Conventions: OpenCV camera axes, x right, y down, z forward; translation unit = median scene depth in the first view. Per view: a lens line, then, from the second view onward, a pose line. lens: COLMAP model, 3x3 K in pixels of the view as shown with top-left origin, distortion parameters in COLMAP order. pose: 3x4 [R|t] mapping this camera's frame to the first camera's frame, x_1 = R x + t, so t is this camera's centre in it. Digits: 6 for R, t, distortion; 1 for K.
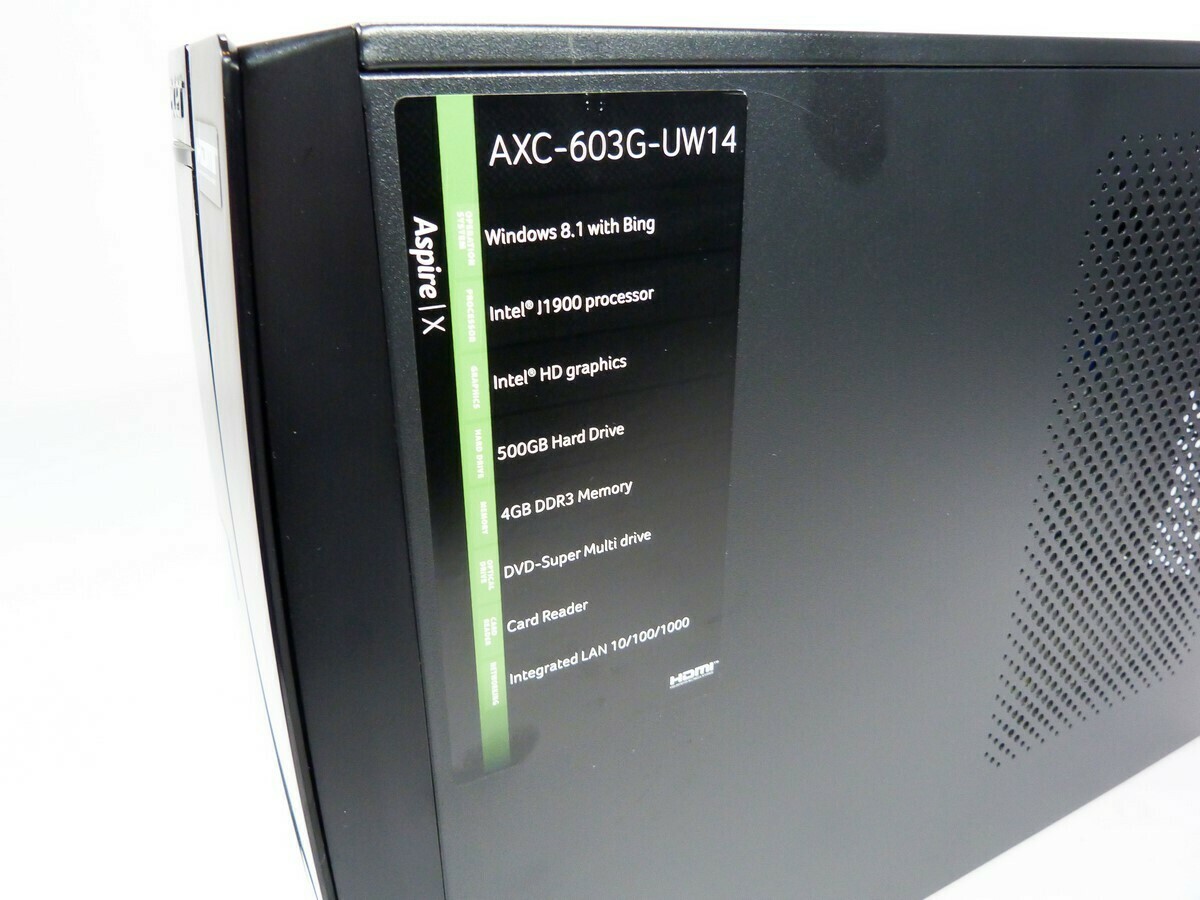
lens RADIAL K [[892.4, 0, 599.9], [0, 892.4, 444.8], [0, 0, 1]] dist [-0.044957, 0.005173]
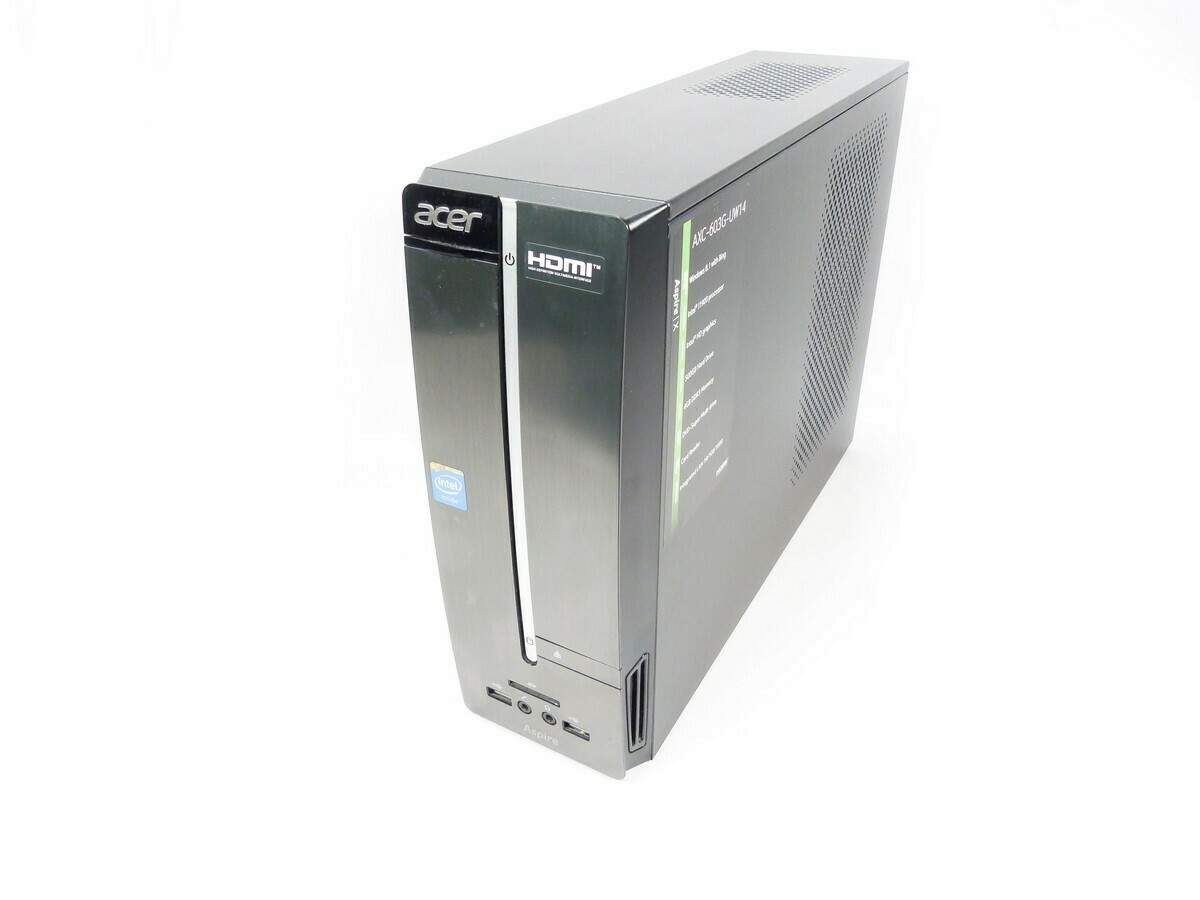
lens RADIAL K [[892.4, 0, 602.0], [0, 892.4, 449.9], [0, 0, 1]] dist [-0.044957, 0.005173]
pose [[0.846489, -0.279139, 0.453364, -1.311053], [0.205617, 0.956869, 0.205239, -0.307999], [-0.491100, -0.080513, 0.867375, -0.741712]]
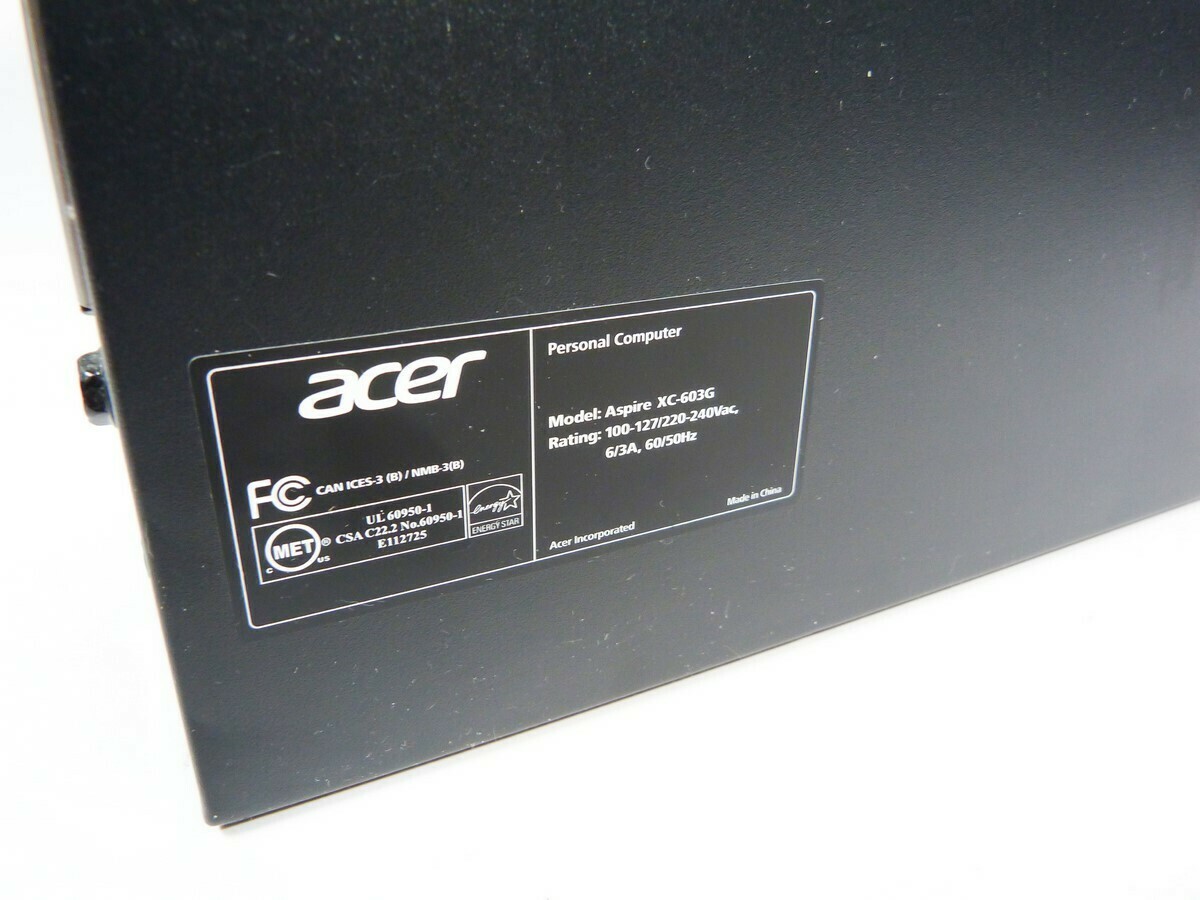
lens RADIAL K [[892.4, 0, 599.6], [0, 892.4, 448.9], [0, 0, 1]] dist [-0.044957, 0.005173]
pose [[0.024095, -0.396189, 0.917853, -1.414338], [0.376907, 0.853968, 0.358719, -0.655990], [-0.925938, 0.337302, 0.169903, 0.853440]]
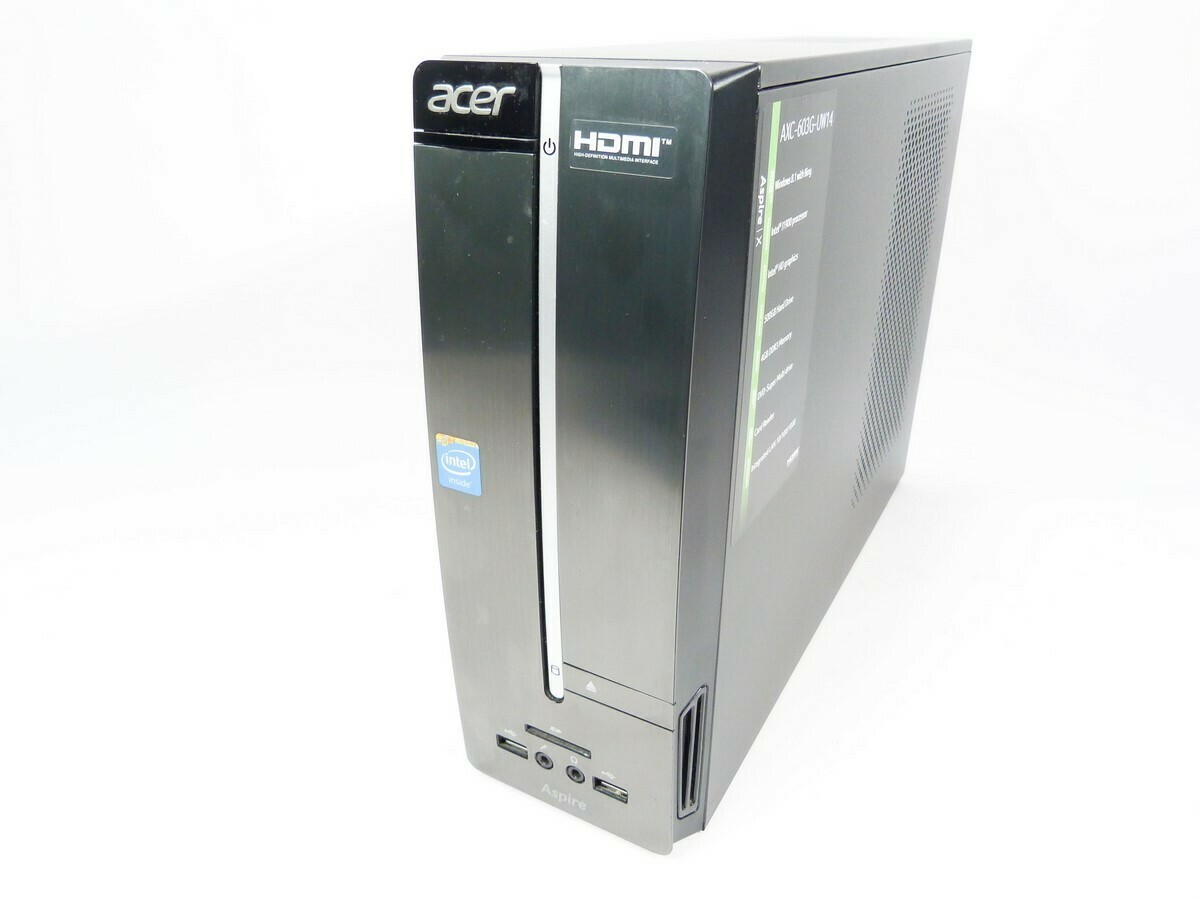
lens RADIAL K [[892.4, 0, 600.1], [0, 892.4, 449.7], [0, 0, 1]] dist [-0.044957, 0.005173]
pose [[0.846651, -0.224646, 0.482406, -1.256082], [0.195816, 0.974440, 0.110108, 0.004180], [-0.494811, 0.001240, 0.869000, -0.278426]]
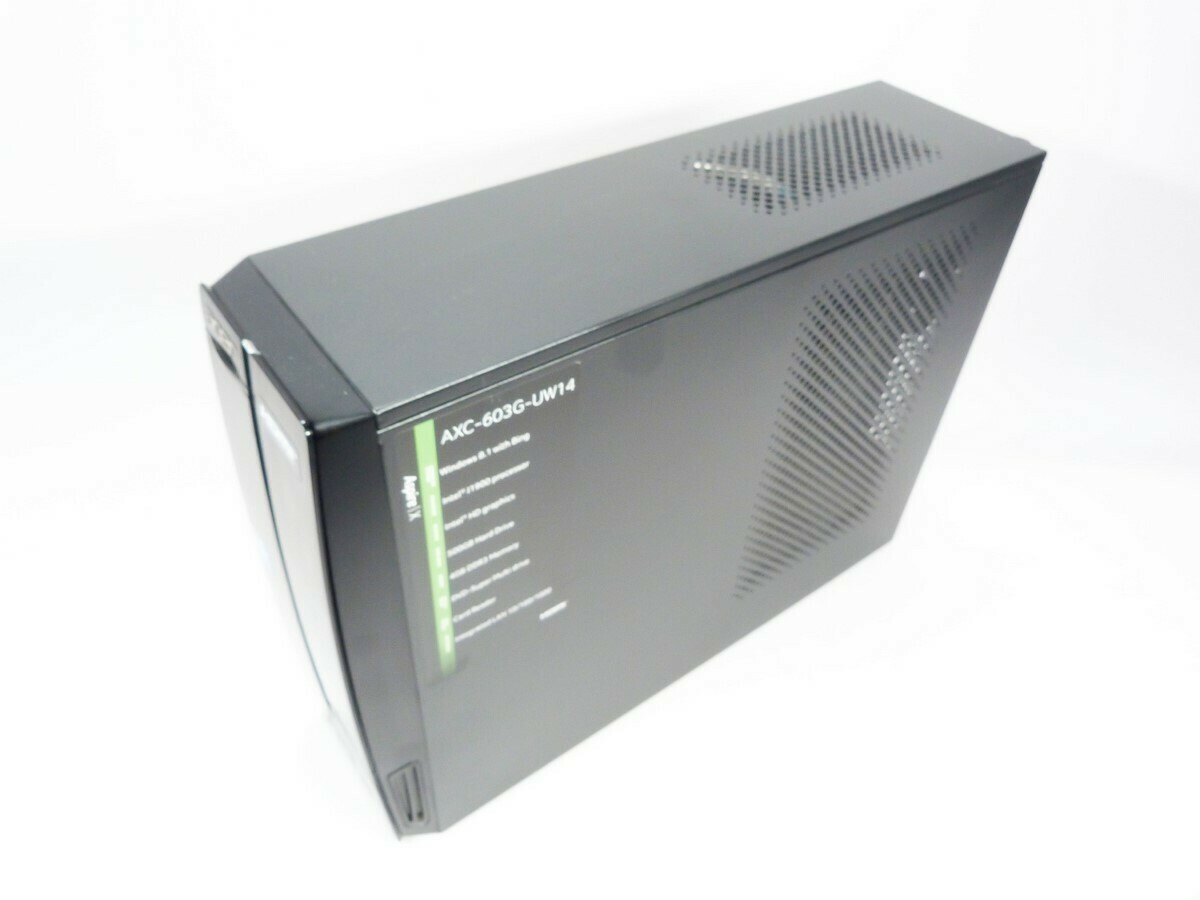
lens RADIAL K [[892.4, 0, 597.2], [0, 892.4, 456.2], [0, 0, 1]] dist [-0.044957, 0.005173]
pose [[0.988829, -0.047570, 0.141259, -0.061227], [-0.006781, 0.932366, 0.361453, -0.893531], [-0.148899, -0.358373, 0.921628, -0.726974]]
